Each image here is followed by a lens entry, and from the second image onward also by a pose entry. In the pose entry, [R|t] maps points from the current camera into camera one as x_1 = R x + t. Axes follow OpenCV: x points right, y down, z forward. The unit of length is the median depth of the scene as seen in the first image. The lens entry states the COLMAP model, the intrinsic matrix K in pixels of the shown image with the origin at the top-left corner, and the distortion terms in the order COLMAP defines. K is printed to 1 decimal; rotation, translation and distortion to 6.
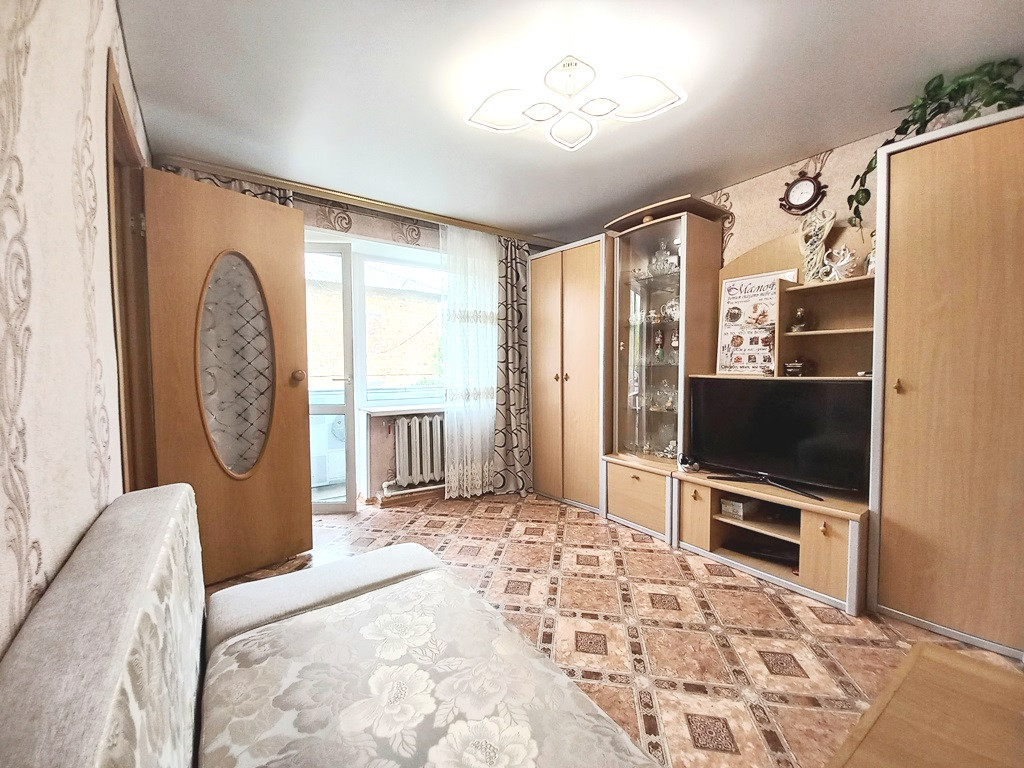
lens RADIAL K [[408.7, 0, 503.5], [0, 408.7, 384.2], [0, 0, 1]] dist [0.004415, -0.005493]
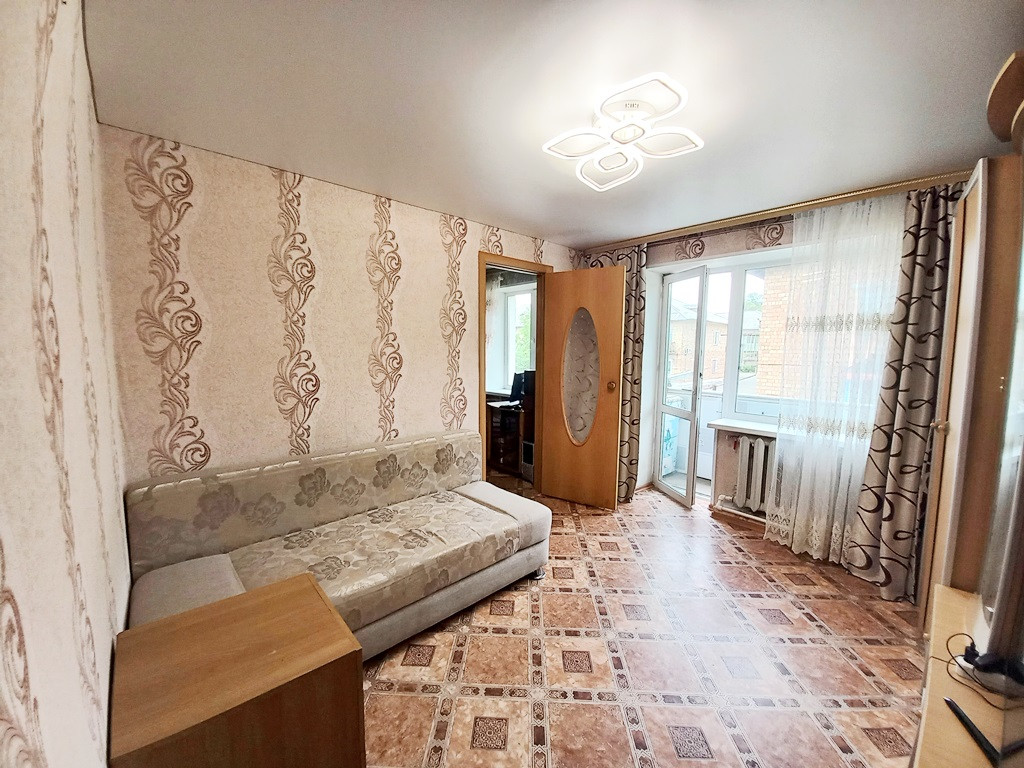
lens RADIAL K [[408.7, 0, 512.6], [0, 408.7, 385.6], [0, 0, 1]] dist [0.004415, -0.005493]
pose [[0.135522, 0.097710, -0.985945, 0.604192], [-0.048827, 0.994575, 0.091854, -0.095838], [0.989571, 0.035692, 0.139557, 0.331202]]
